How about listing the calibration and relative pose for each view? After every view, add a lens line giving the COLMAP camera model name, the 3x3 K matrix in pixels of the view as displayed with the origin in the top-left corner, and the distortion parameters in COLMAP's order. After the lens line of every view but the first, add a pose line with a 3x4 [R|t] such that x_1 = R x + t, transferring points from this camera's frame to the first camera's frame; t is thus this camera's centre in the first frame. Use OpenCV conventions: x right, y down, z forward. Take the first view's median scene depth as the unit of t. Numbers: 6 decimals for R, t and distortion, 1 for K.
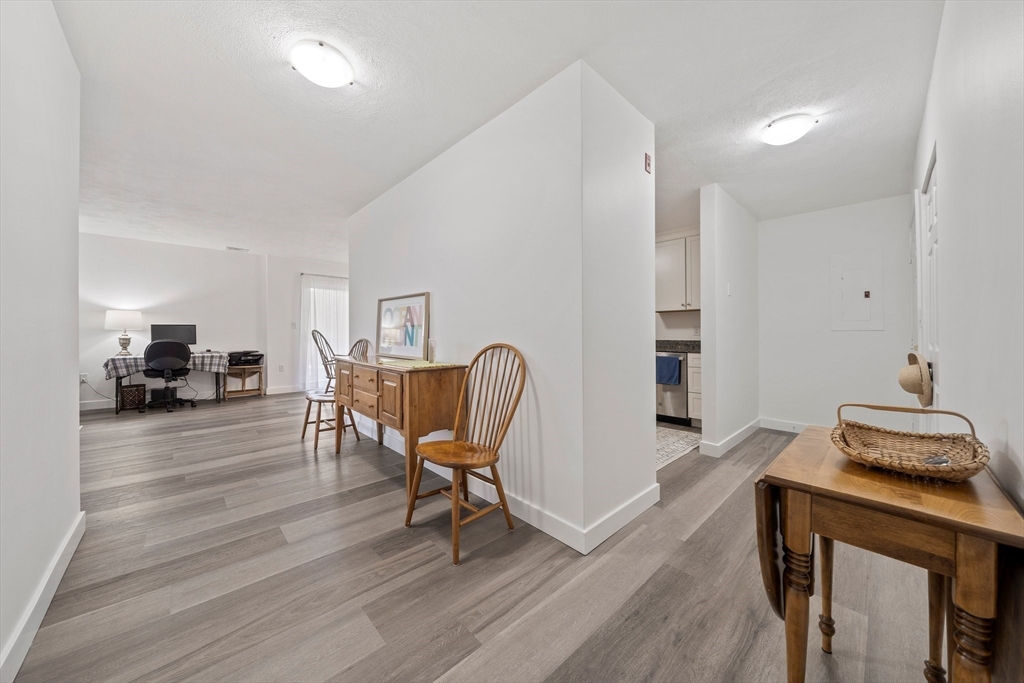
lens RADIAL K [[353.1, 0, 498.7], [0, 353.1, 336.3], [0, 0, 1]] dist [-0.000510, -0.000124]
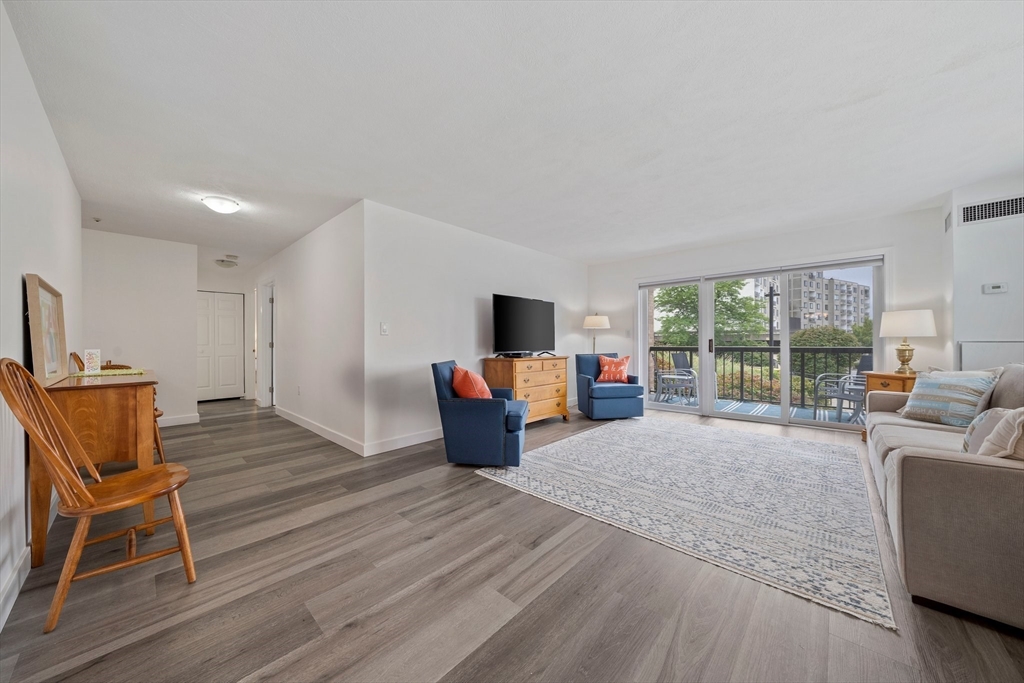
lens RADIAL K [[350.7, 0, 502.4], [0, 350.7, 342.6], [0, 0, 1]] dist [-0.004588, -0.000103]
pose [[-0.997108, -0.000378, -0.075997, -0.683750], [-0.000605, 0.999995, 0.002961, -0.007896], [0.075995, 0.002998, -0.997104, 1.100262]]
